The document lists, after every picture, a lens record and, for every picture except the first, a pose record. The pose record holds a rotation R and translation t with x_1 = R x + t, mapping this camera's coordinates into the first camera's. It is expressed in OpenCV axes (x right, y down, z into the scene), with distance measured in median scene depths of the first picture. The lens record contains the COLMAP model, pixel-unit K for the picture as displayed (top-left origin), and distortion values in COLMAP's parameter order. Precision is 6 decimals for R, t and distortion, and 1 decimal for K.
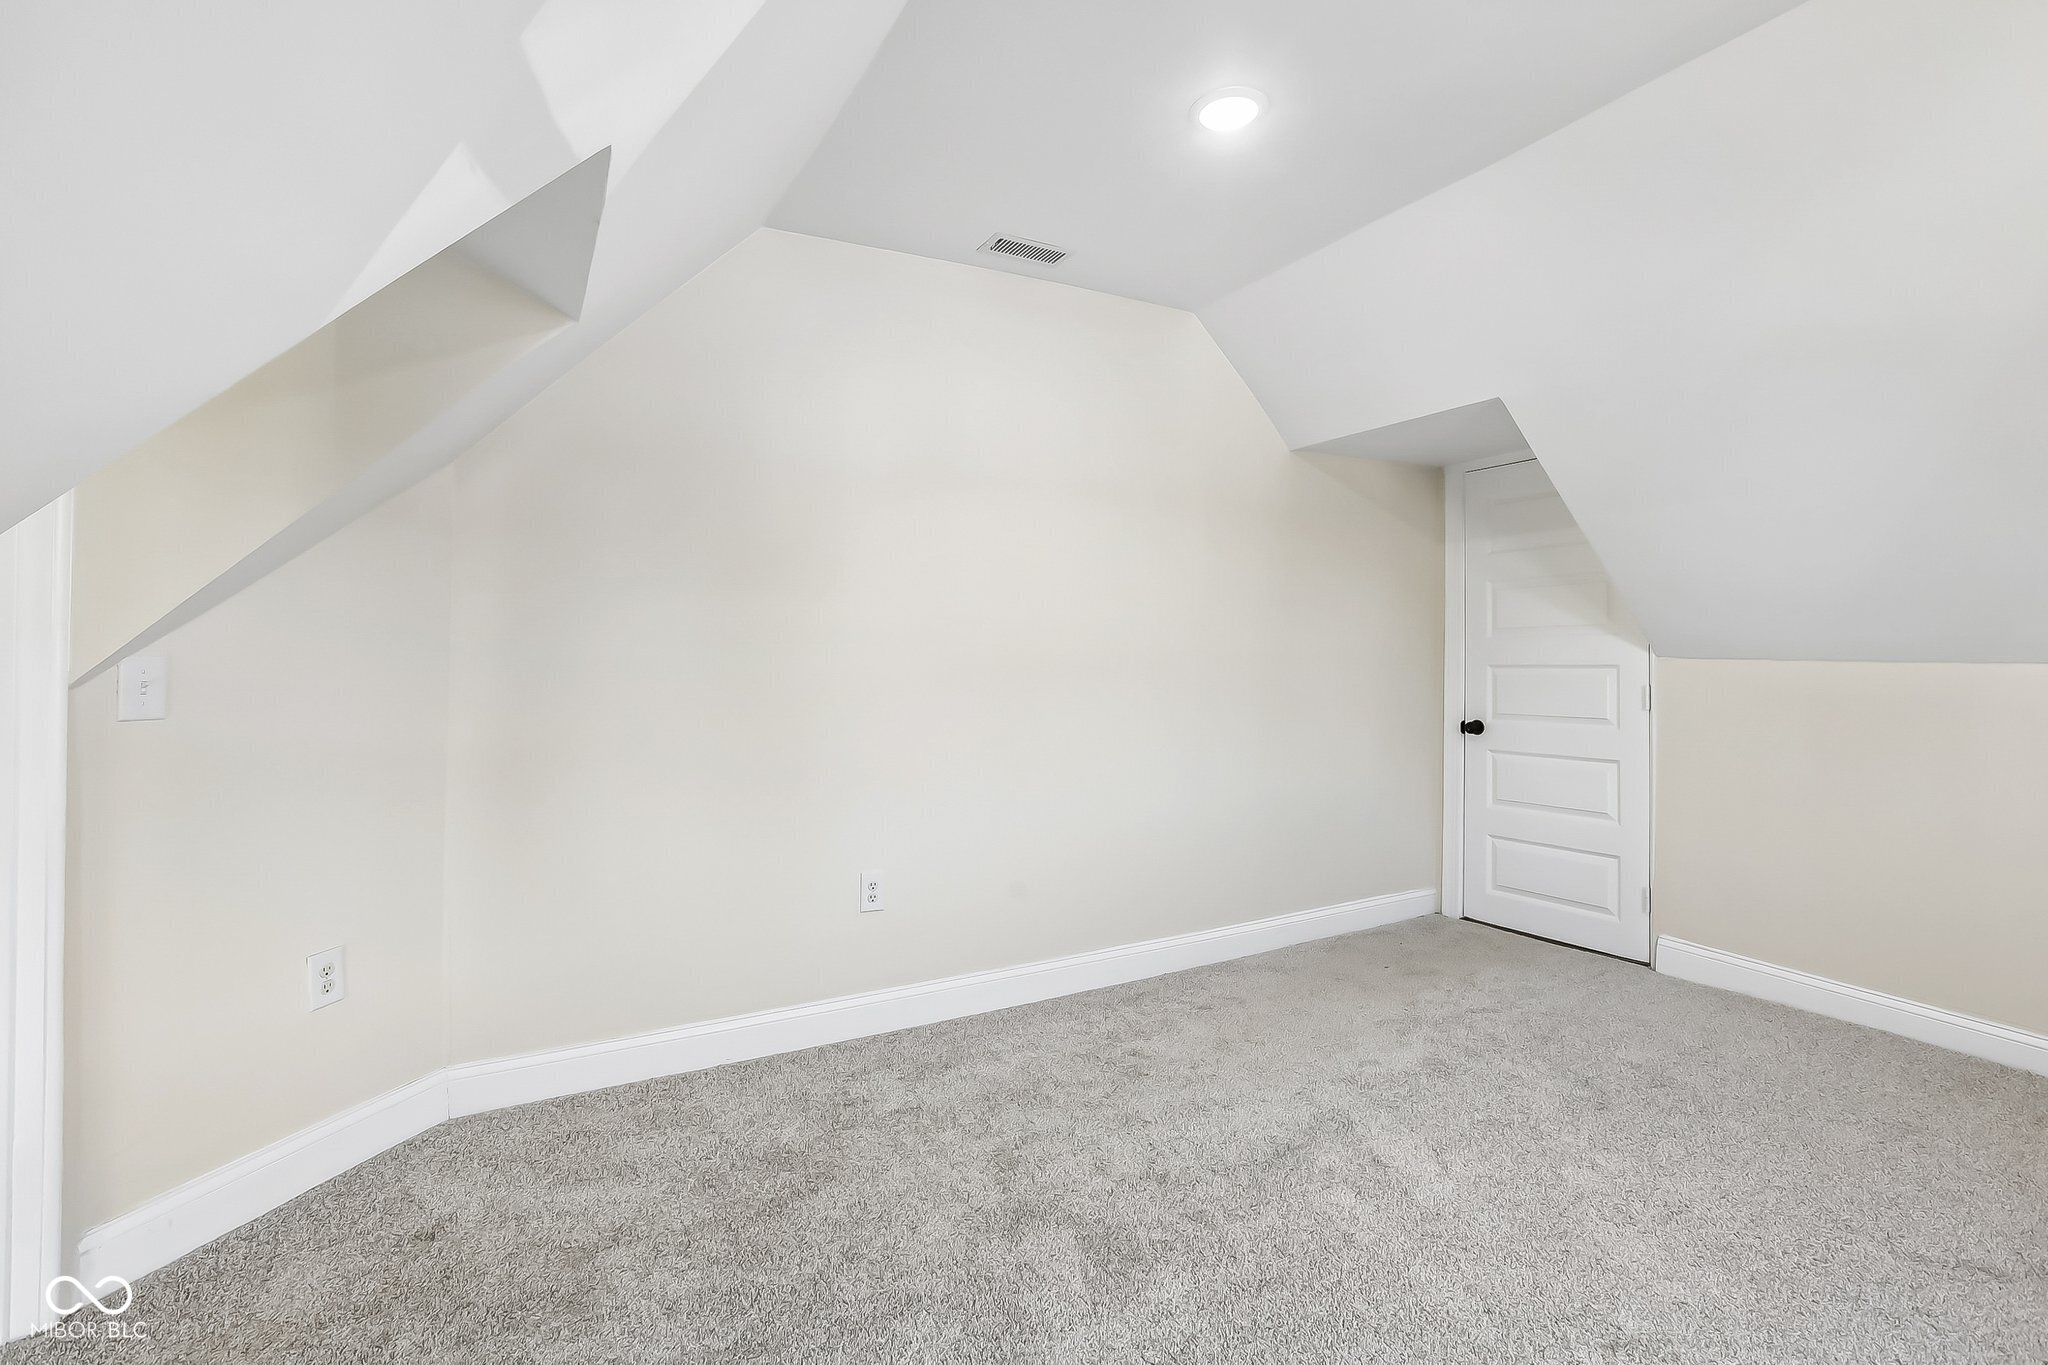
lens RADIAL K [[951.2, 0, 1024.0], [0, 951.2, 682.5], [0, 0, 1]] dist [0.001736, 0.000385]
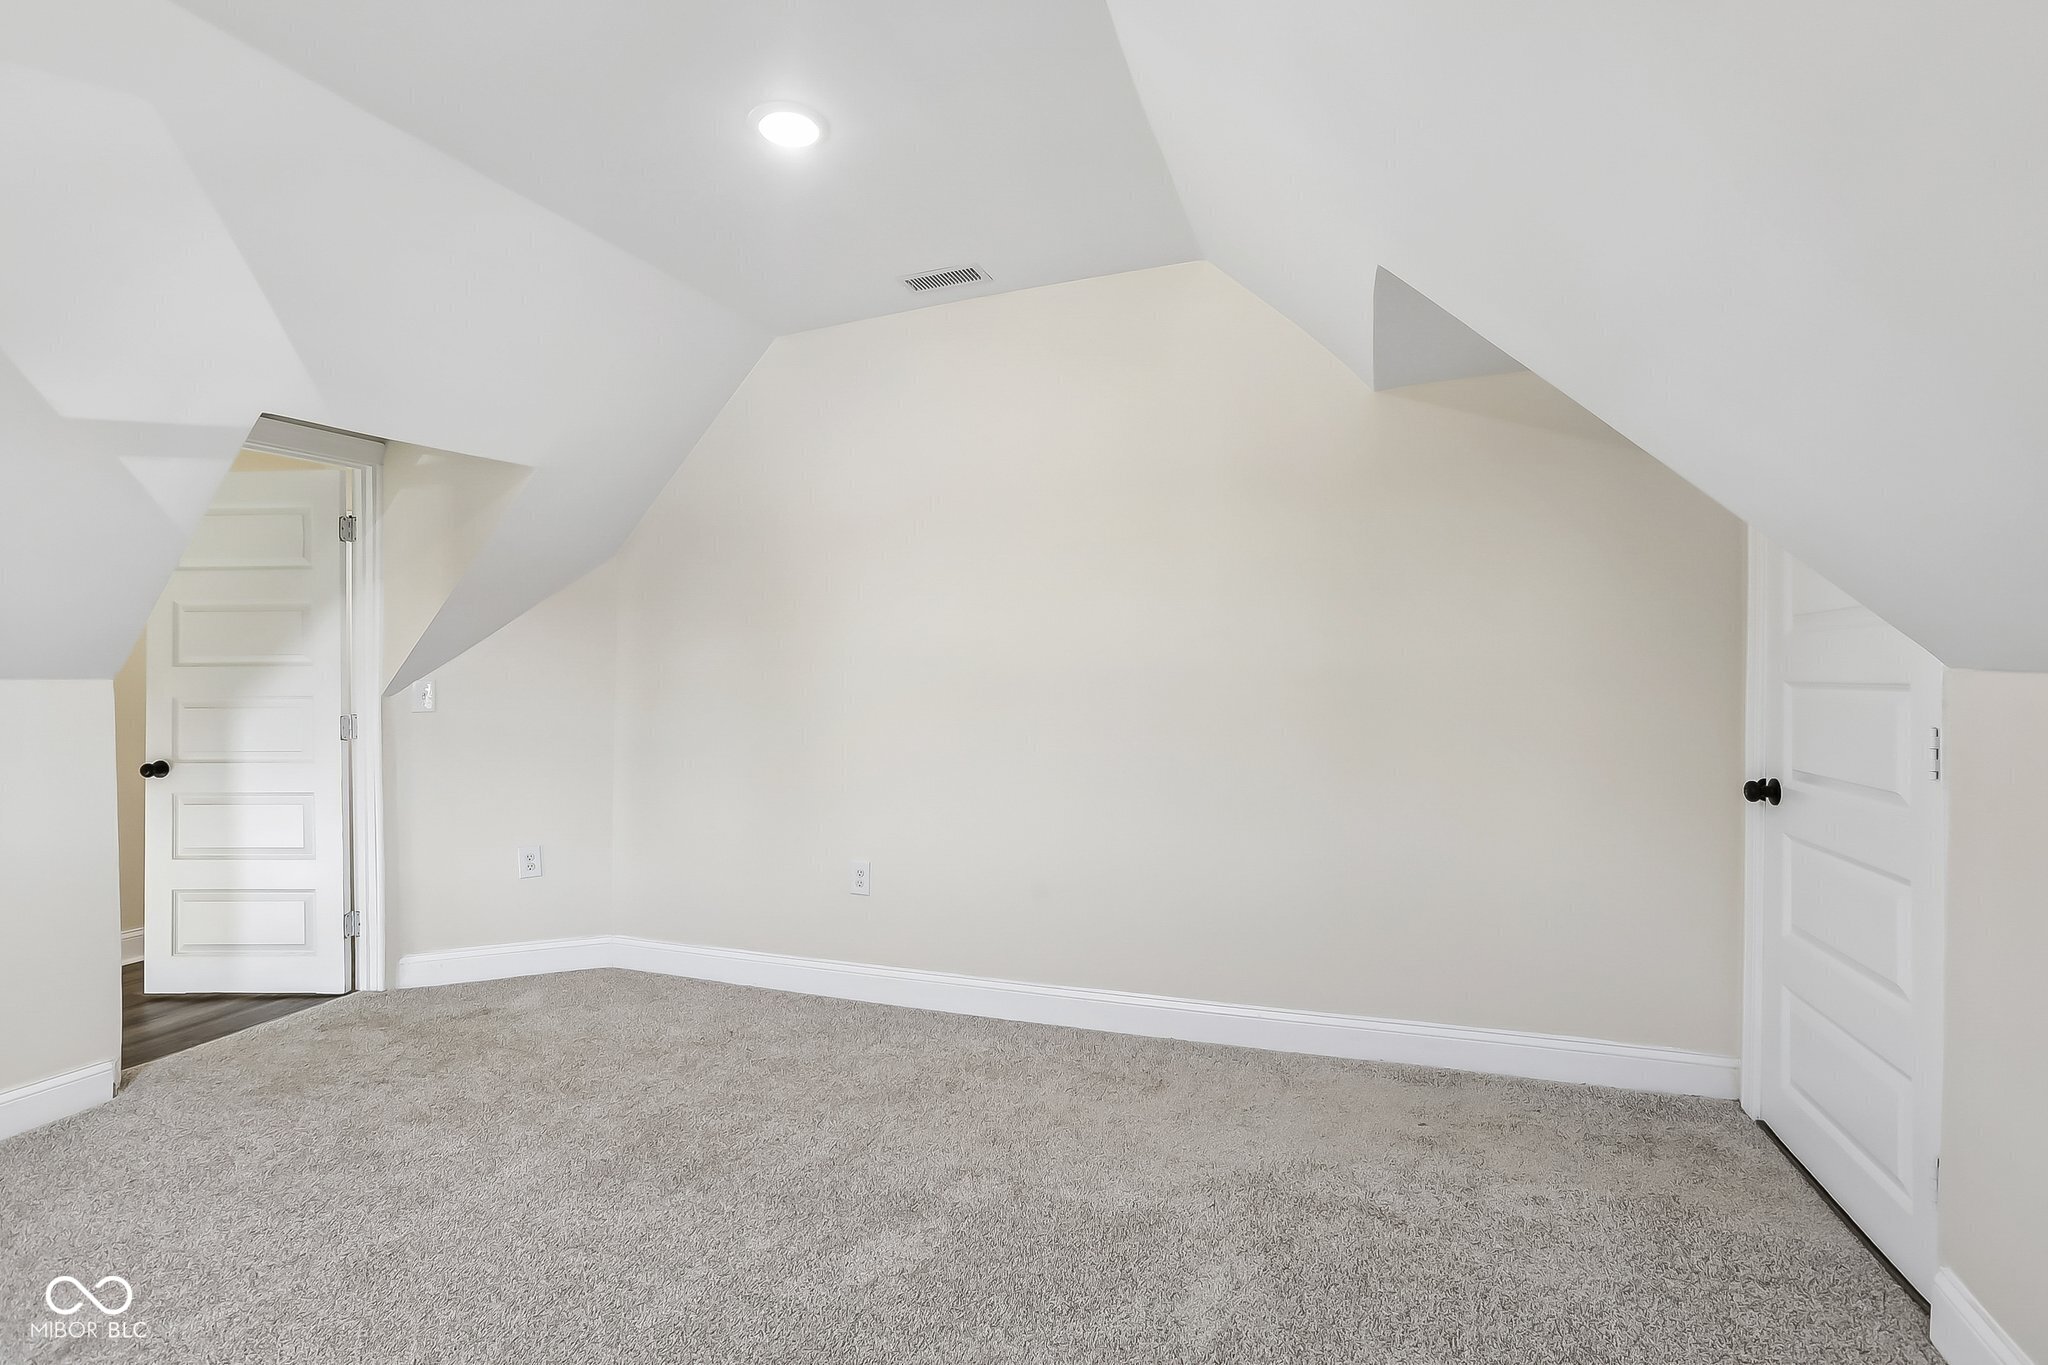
lens RADIAL K [[941.8, 0, 1021.0], [0, 941.8, 695.9], [0, 0, 1]] dist [-0.001537, -0.000073]
pose [[0.642551, 0.015024, -0.766096, 0.843059], [-0.009022, 0.999887, 0.012042, -0.017838], [0.766190, -0.000826, 0.642614, 0.412864]]
